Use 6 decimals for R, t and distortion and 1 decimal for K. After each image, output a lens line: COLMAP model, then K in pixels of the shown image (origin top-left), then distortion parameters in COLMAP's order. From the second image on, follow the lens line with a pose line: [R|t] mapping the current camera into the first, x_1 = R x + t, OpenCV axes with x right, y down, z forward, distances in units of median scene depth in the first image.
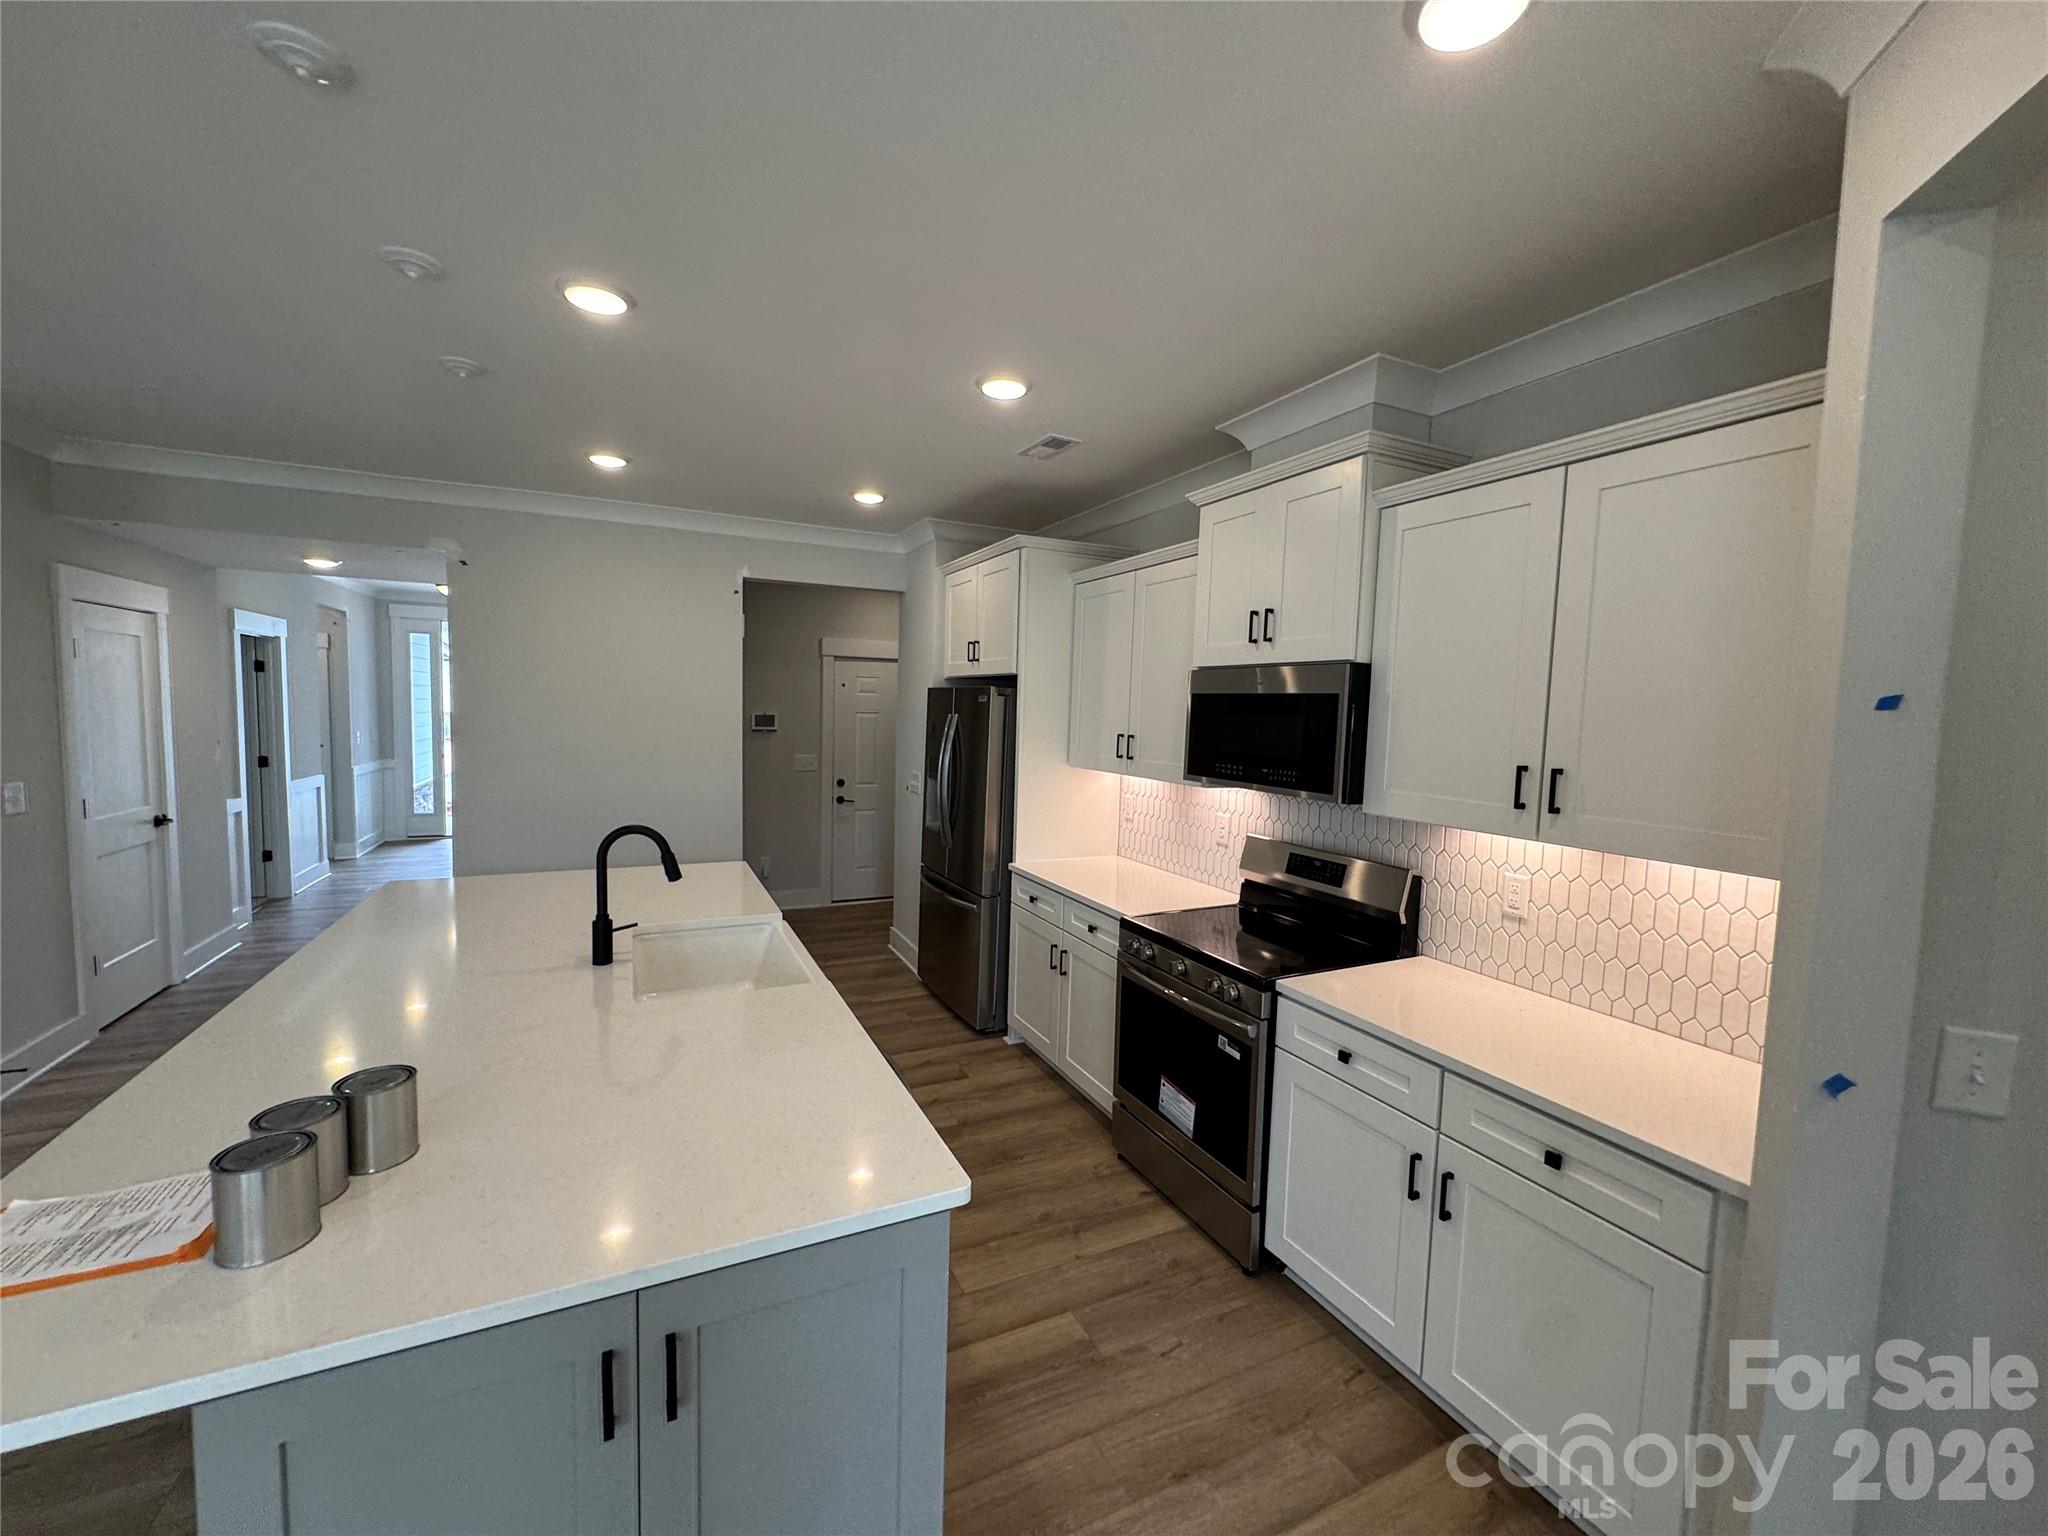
lens RADIAL K [[814.7, 0, 1022.7], [0, 814.7, 772.0], [0, 0, 1]] dist [-0.000869, -0.000625]
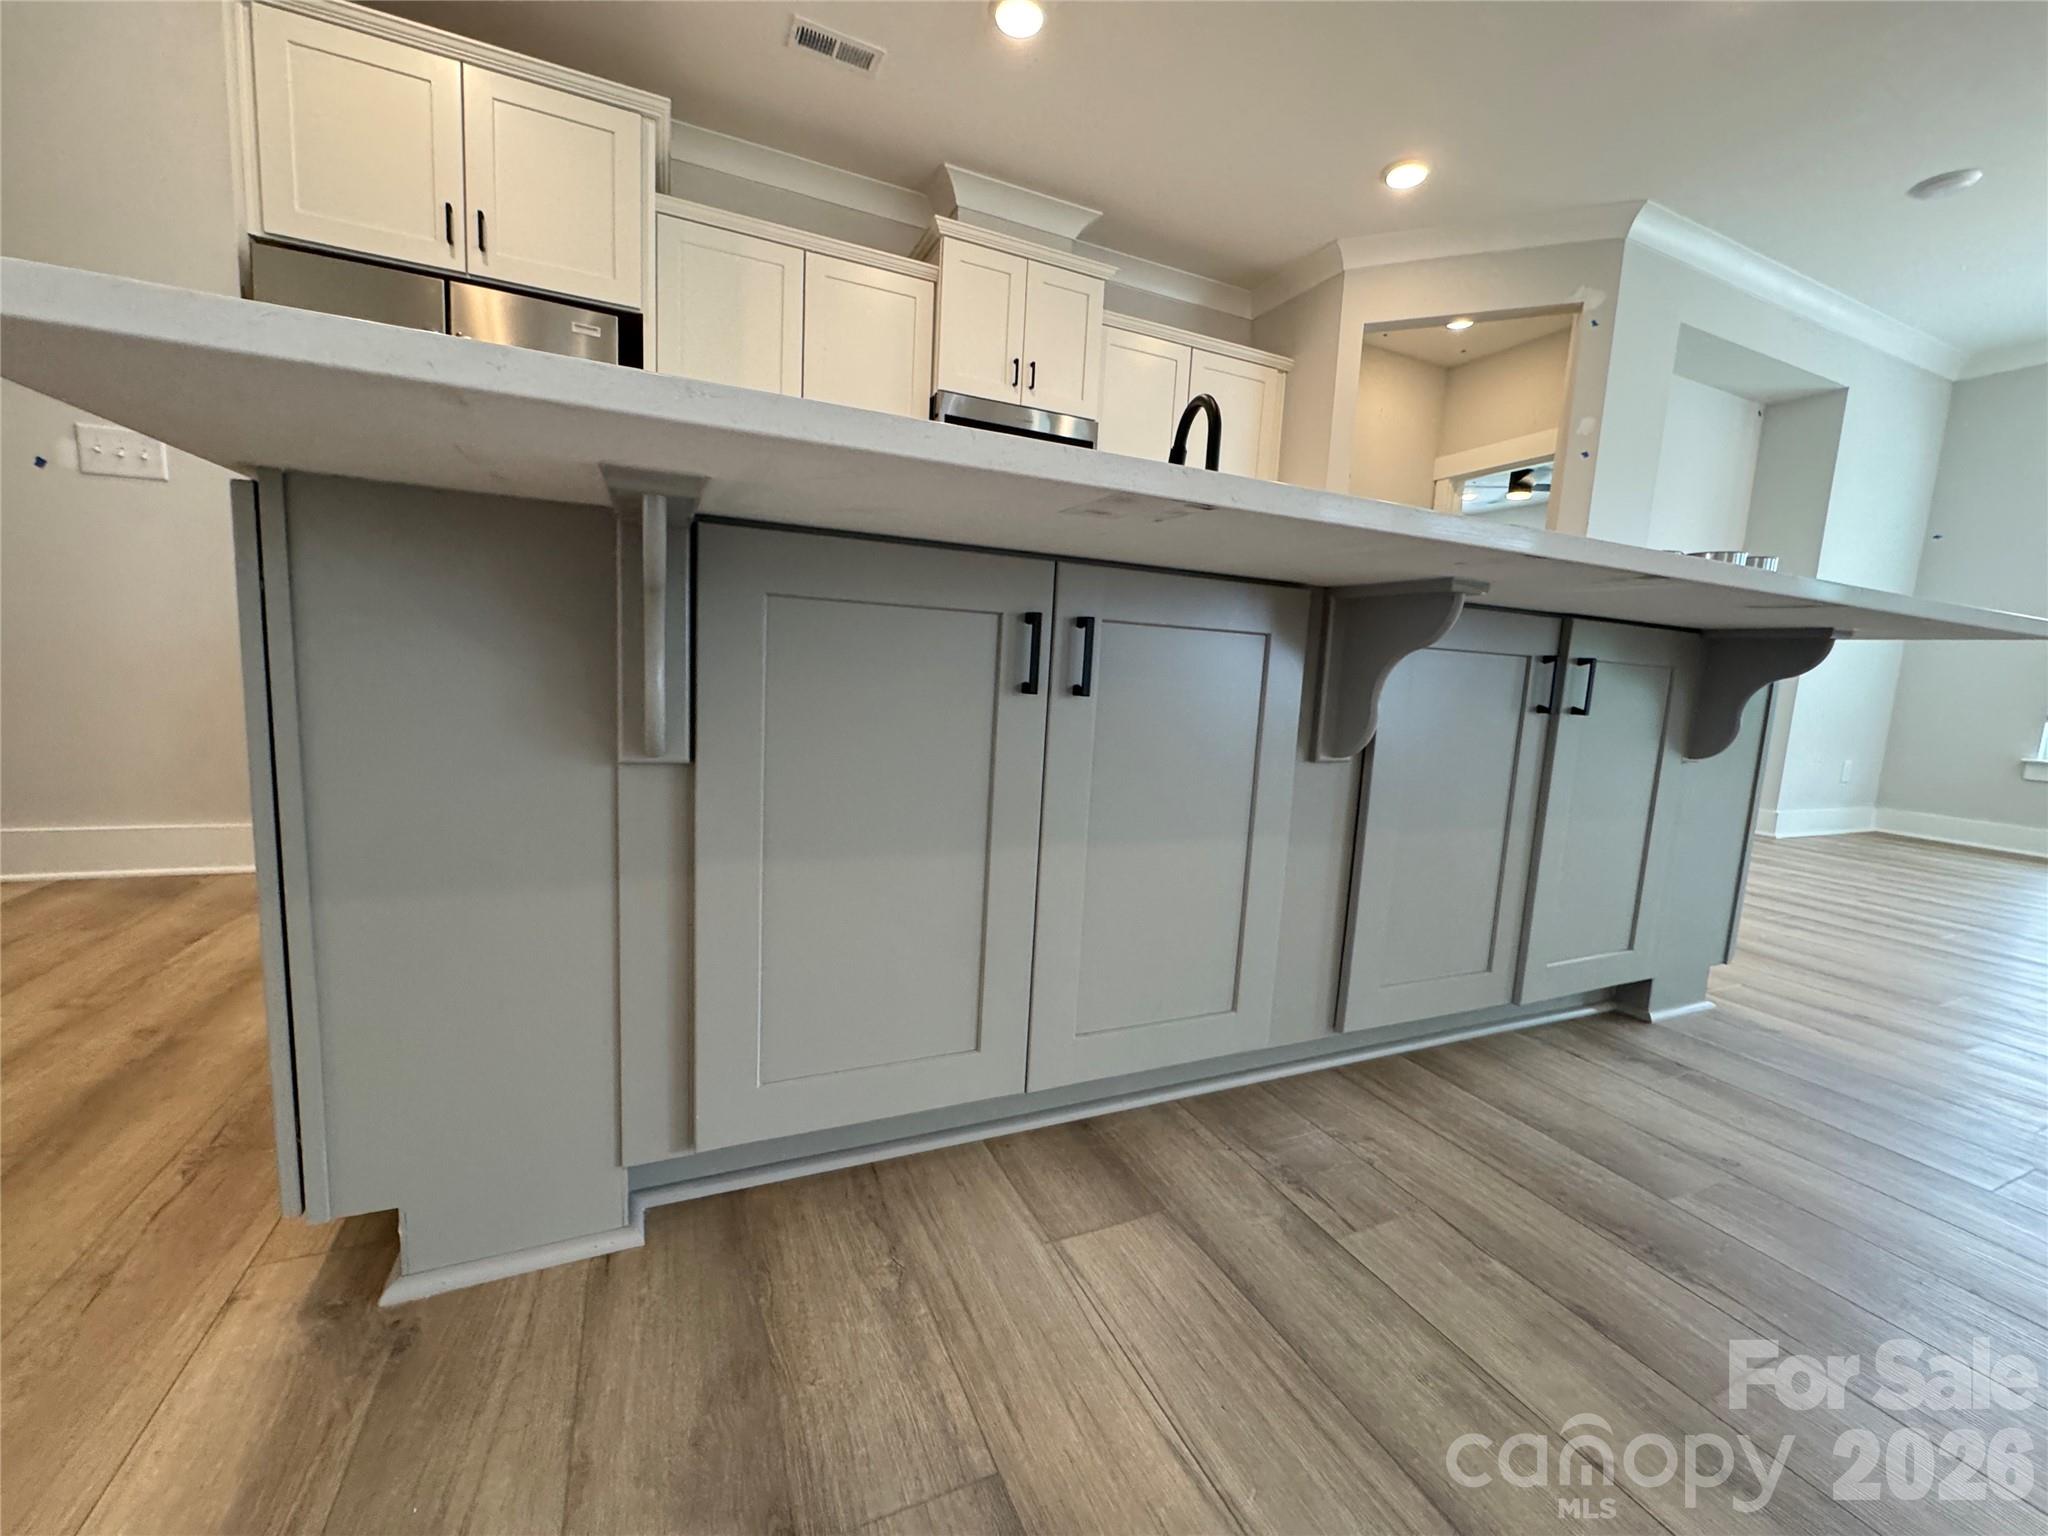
lens RADIAL K [[814.7, 0, 1023.4], [0, 814.7, 764.3], [0, 0, 1]] dist [-0.000869, -0.000625]
pose [[0.032269, -0.150461, 0.988089, -0.770599], [0.025788, 0.988400, 0.149666, 0.170273], [-0.999146, 0.020651, 0.035775, 0.697878]]
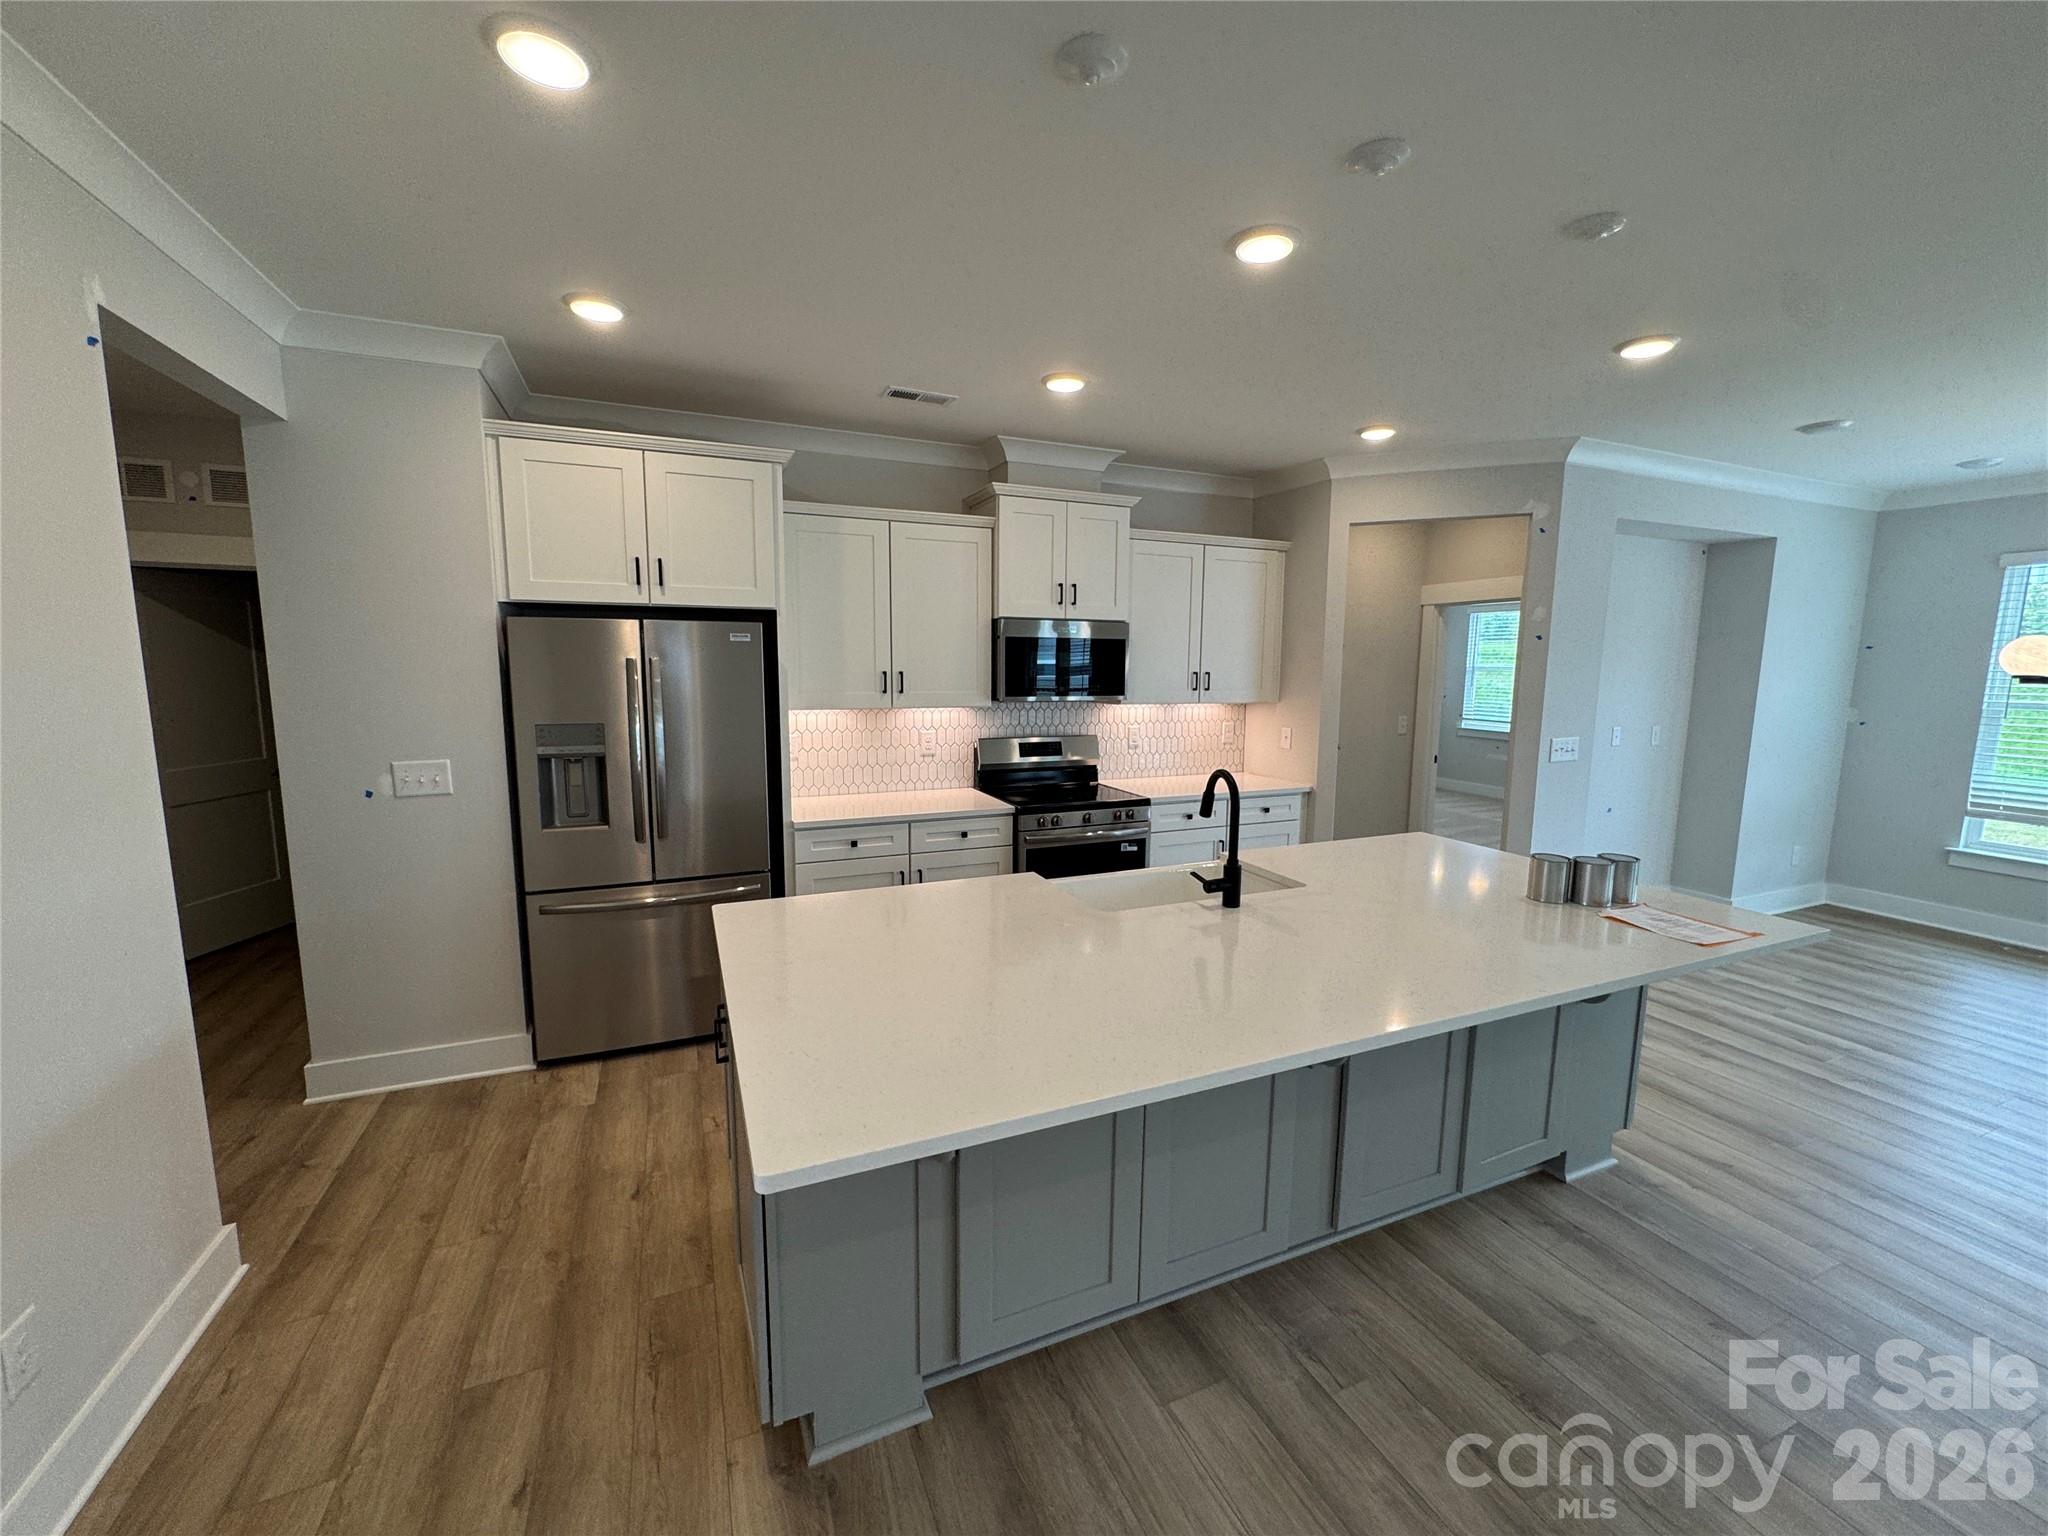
lens RADIAL K [[814.7, 0, 1025.0], [0, 814.7, 765.9], [0, 0, 1]] dist [-0.000869, -0.000625]
pose [[0.044177, -0.158886, 0.986308, -0.934099], [0.070585, 0.985301, 0.155563, -0.074992], [-0.996527, 0.062746, 0.054742, 0.732751]]
